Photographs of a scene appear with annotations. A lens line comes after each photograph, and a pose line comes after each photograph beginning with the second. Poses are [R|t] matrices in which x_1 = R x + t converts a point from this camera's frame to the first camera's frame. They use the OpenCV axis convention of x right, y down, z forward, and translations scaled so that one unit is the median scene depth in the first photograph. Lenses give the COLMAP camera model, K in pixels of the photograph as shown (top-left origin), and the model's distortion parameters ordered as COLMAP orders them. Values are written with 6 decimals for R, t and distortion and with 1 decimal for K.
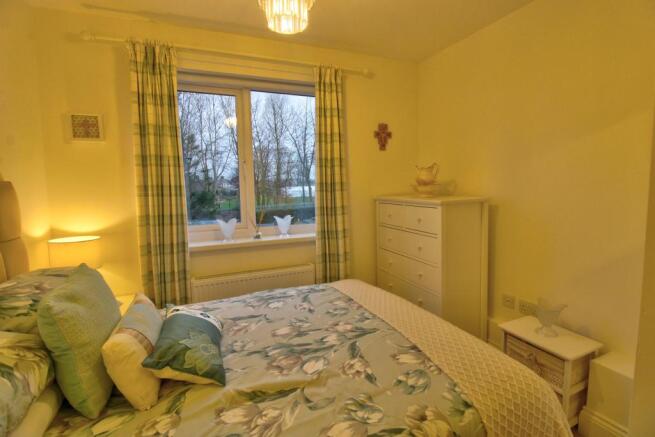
lens RADIAL K [[307.3, 0, 329.7], [0, 307.3, 216.0], [0, 0, 1]] dist [-0.007793, -0.007732]
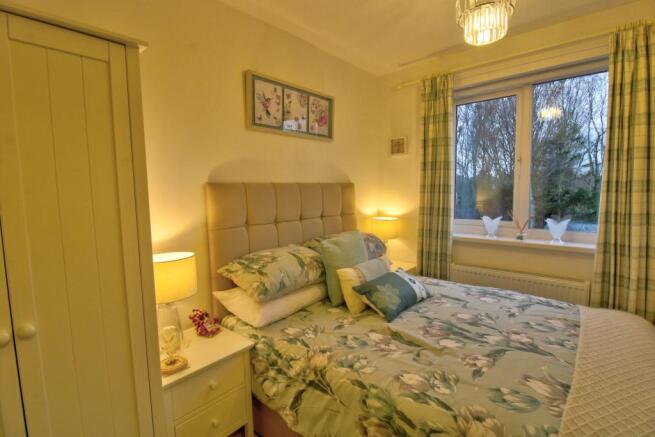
lens RADIAL K [[307.3, 0, 329.3], [0, 307.3, 215.0], [0, 0, 1]] dist [-0.007793, -0.007732]
pose [[0.431211, 0.087366, -0.898012, 0.476903], [-0.082308, 0.994960, 0.057275, -0.011481], [0.898489, 0.049216, 0.436228, 0.045482]]
